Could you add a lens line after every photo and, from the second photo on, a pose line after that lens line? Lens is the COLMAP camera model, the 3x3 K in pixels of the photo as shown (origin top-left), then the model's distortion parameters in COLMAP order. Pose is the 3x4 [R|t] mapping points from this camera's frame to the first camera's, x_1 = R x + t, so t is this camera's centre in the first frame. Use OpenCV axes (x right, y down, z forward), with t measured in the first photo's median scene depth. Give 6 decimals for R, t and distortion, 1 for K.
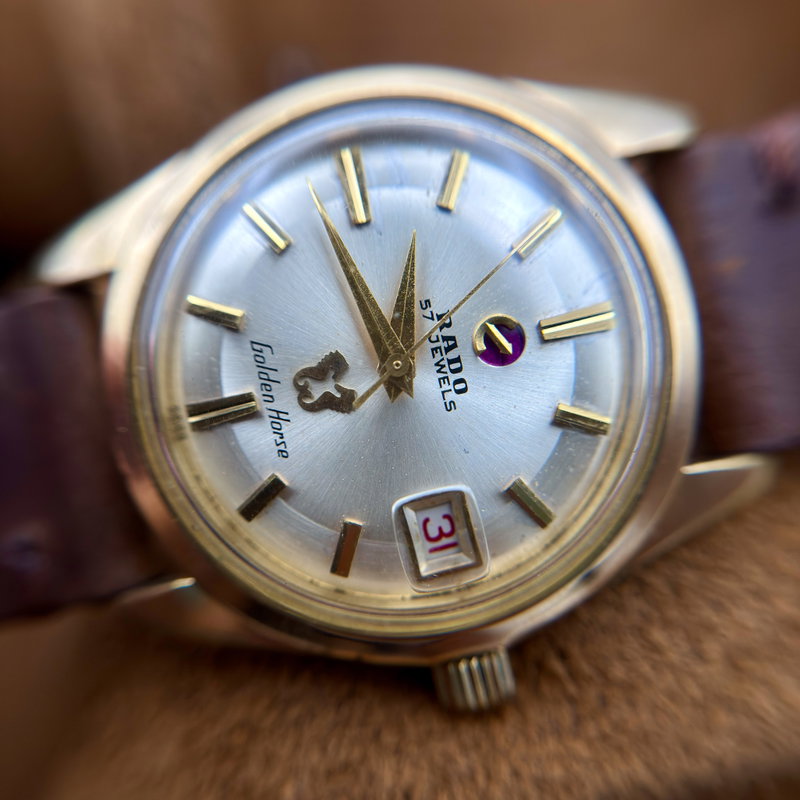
lens RADIAL K [[915.6, 0, 400.0], [0, 915.6, 400.0], [0, 0, 1]] dist [0.749282, 0.056497]
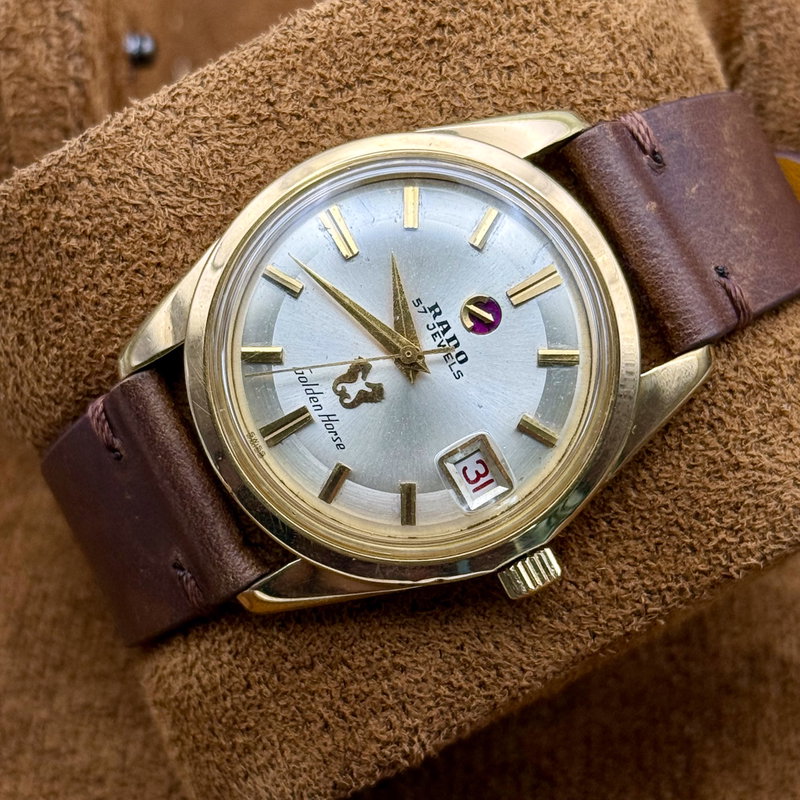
lens RADIAL K [[1948.5, 0, 400.0], [0, 1948.5, 400.0], [0, 0, 1]] dist [-0.004072, -0.260454]
pose [[0.963607, -0.266119, -0.025342, 0.036563], [0.265531, 0.963795, -0.024342, 0.083004], [0.030903, 0.016727, 0.999382, -1.651616]]
